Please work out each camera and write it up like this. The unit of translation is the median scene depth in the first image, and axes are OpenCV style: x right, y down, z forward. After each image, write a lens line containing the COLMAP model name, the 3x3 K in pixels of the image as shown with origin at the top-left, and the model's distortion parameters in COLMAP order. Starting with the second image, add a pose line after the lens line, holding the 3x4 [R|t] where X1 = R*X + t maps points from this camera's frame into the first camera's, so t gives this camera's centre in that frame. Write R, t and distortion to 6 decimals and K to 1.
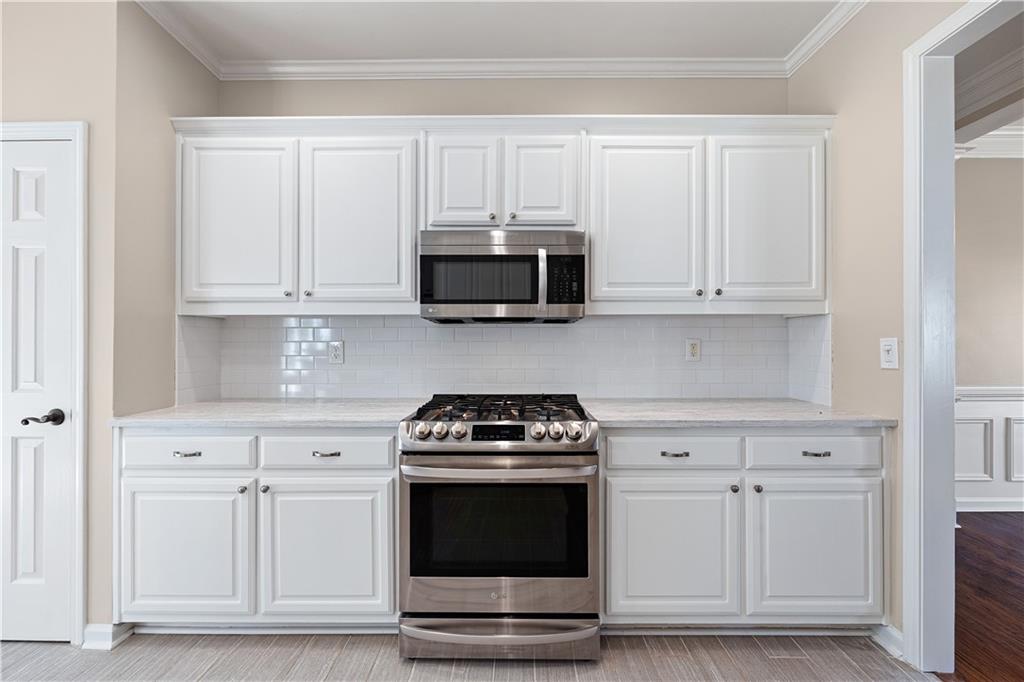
lens RADIAL K [[368.7, 0, 512.1], [0, 368.7, 313.8], [0, 0, 1]] dist [-0.001146, -0.000085]
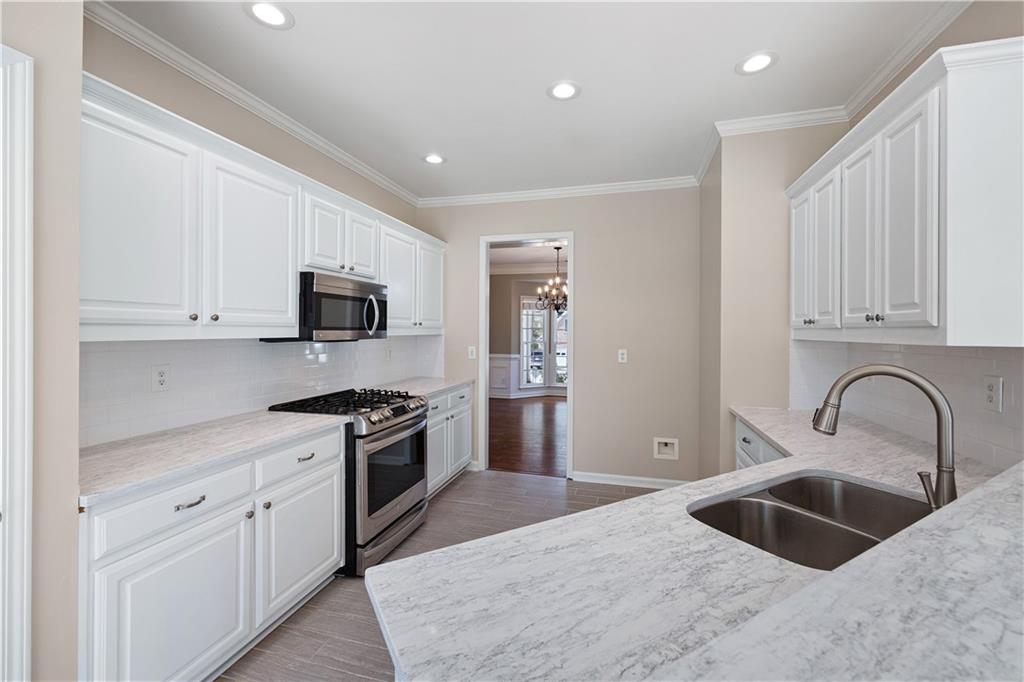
lens RADIAL K [[417.8, 0, 514.8], [0, 417.8, 331.1], [0, 0, 1]] dist [-0.002295, -0.000149]
pose [[0.252472, -0.003554, 0.967598, -0.831106], [0.027380, 0.999619, -0.003472, -0.000427], [-0.967217, 0.027370, 0.252473, -0.001237]]
